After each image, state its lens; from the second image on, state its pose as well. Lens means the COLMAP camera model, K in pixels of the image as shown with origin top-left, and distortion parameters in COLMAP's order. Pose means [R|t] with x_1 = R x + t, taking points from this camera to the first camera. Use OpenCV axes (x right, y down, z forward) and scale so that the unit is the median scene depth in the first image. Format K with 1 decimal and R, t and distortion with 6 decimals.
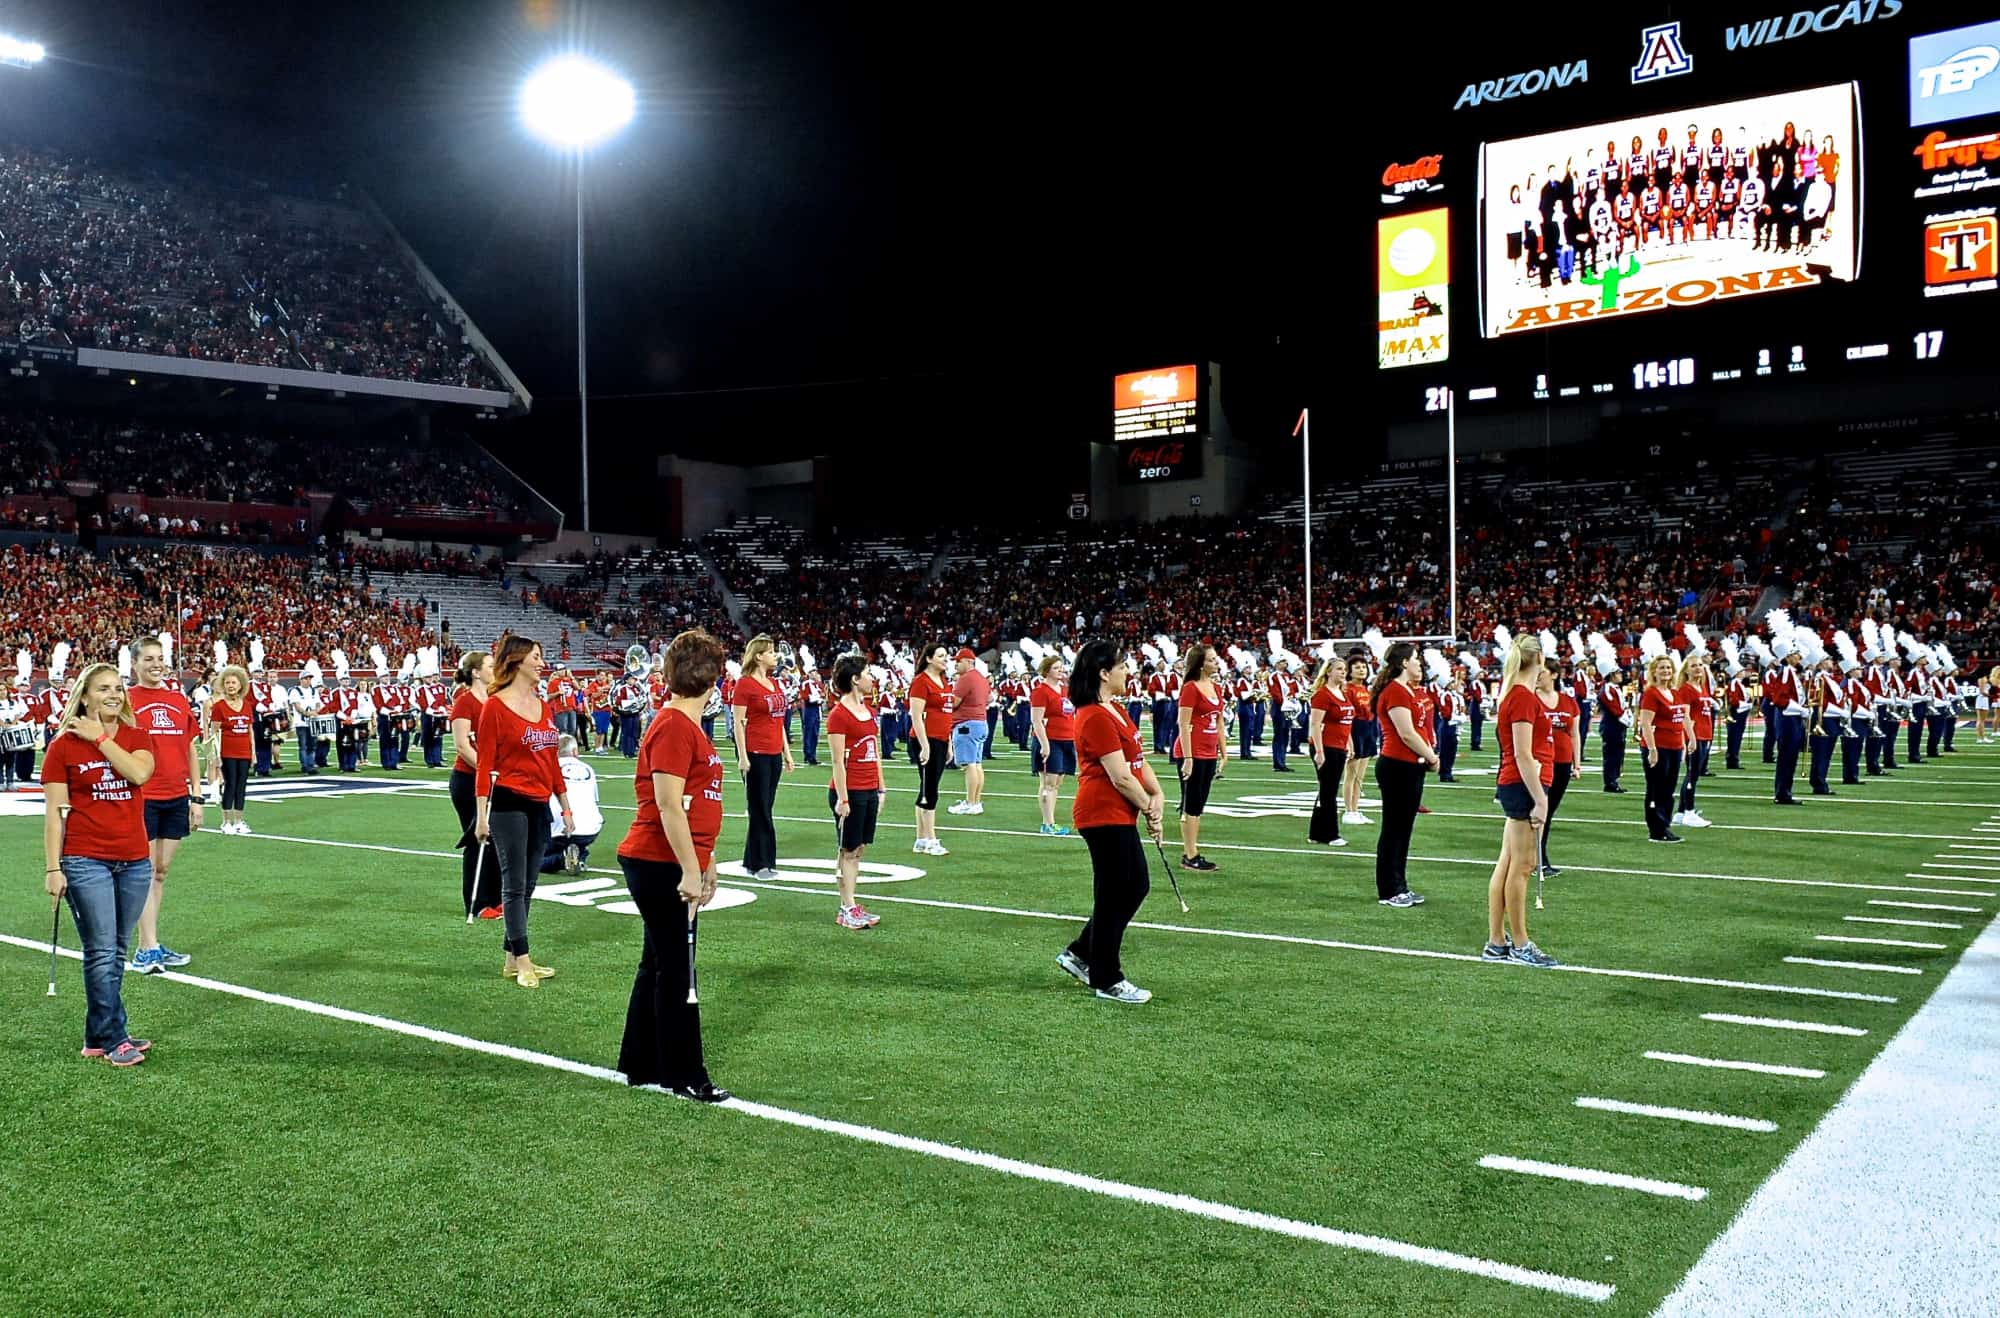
lens RADIAL K [[2000.2, 0, 1000.5], [0, 2000.2, 734.6], [0, 0, 1]] dist [-0.081538, 0.014584]
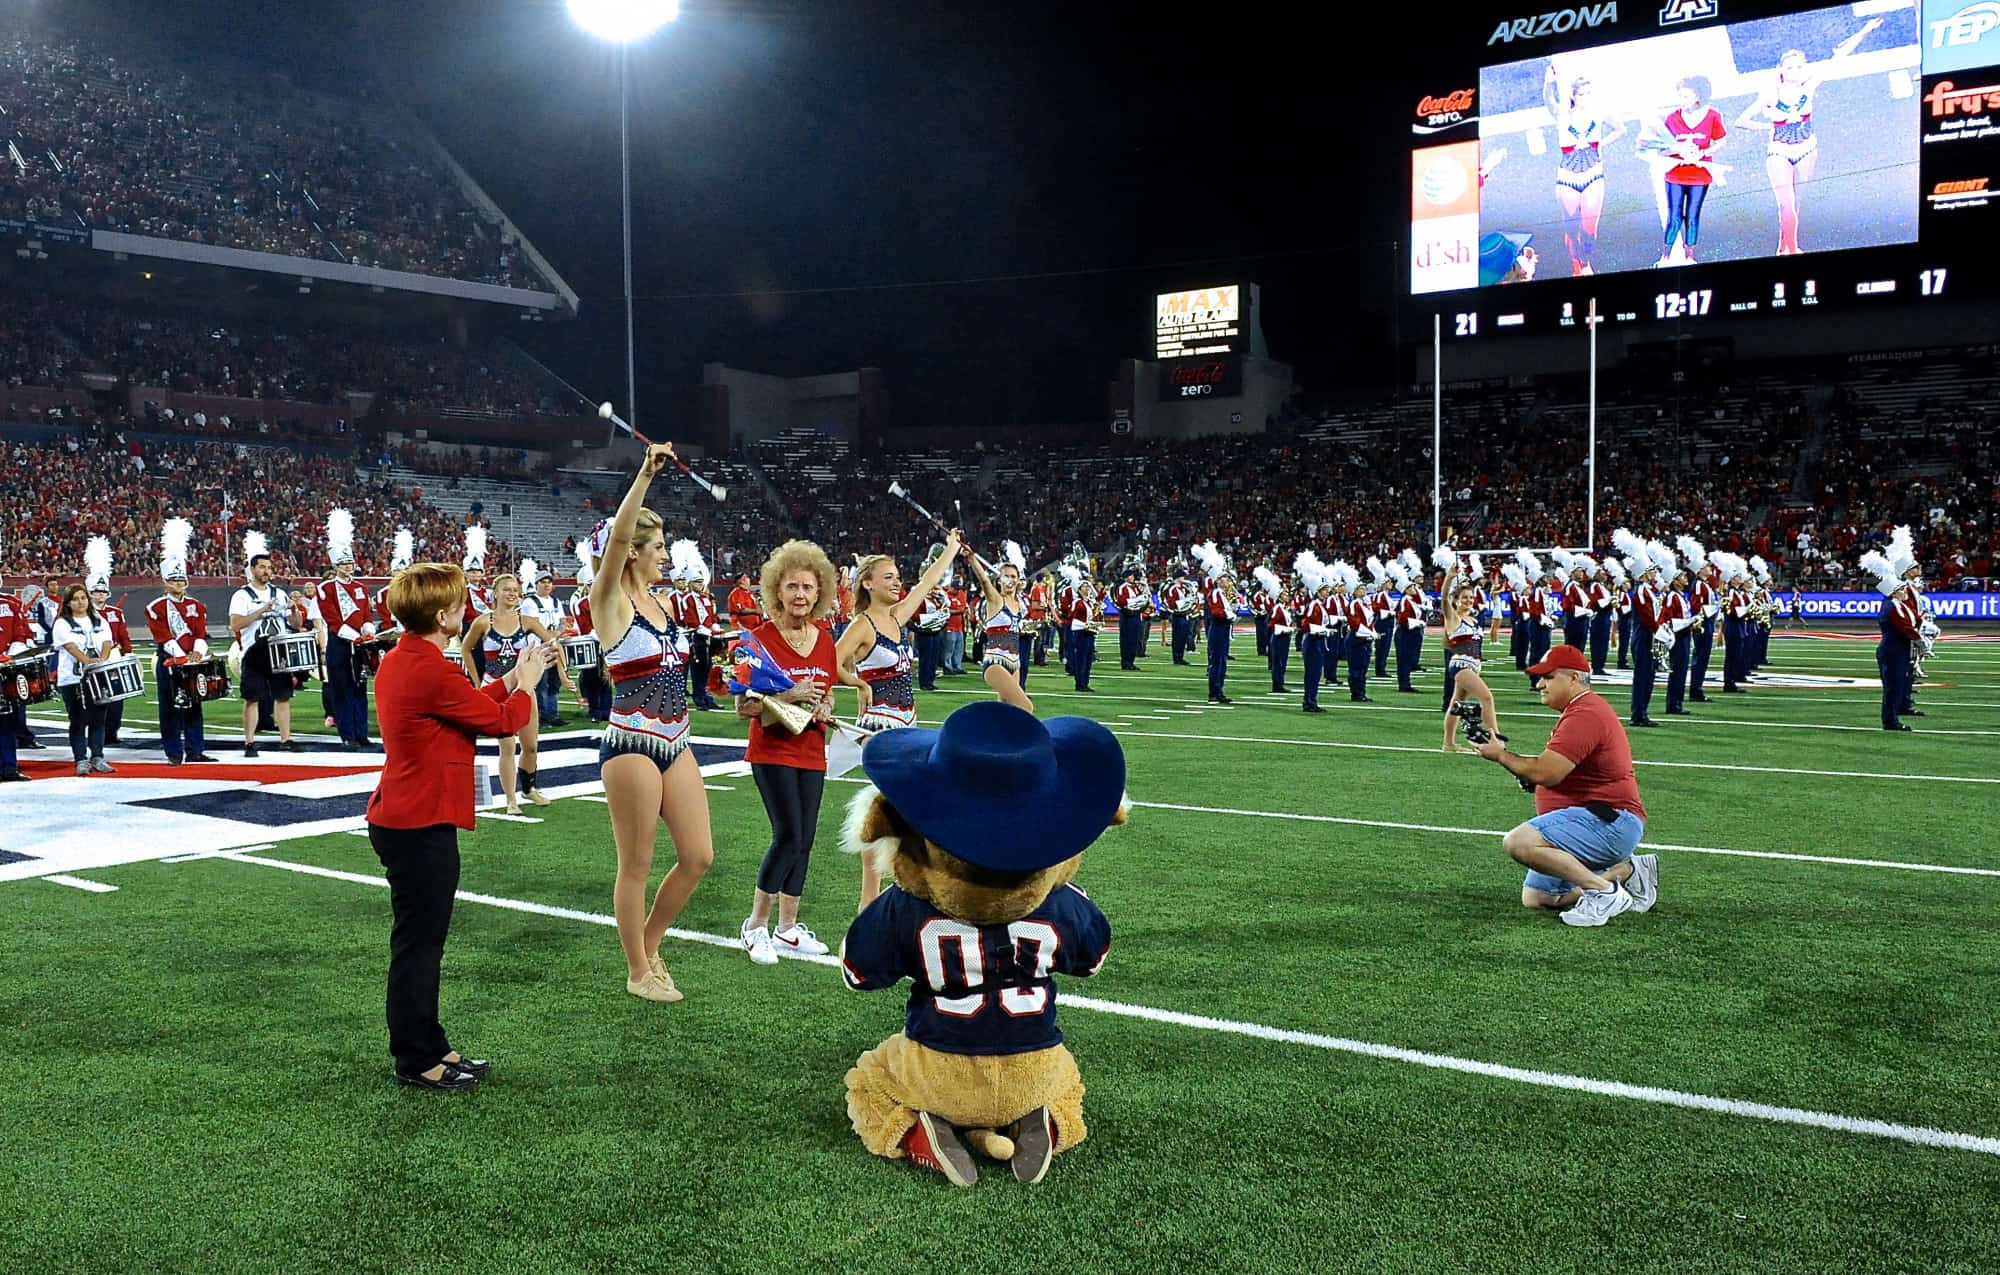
lens RADIAL K [[1740.4, 0, 1105.9], [0, 1740.4, 700.5], [0, 0, 1]] dist [-0.035724, -0.020413]
pose [[0.990167, -0.004583, 0.139817, -0.100925], [-0.000532, 0.999333, 0.036525, -0.003394], [-0.139891, -0.036240, 0.989503, 0.113566]]
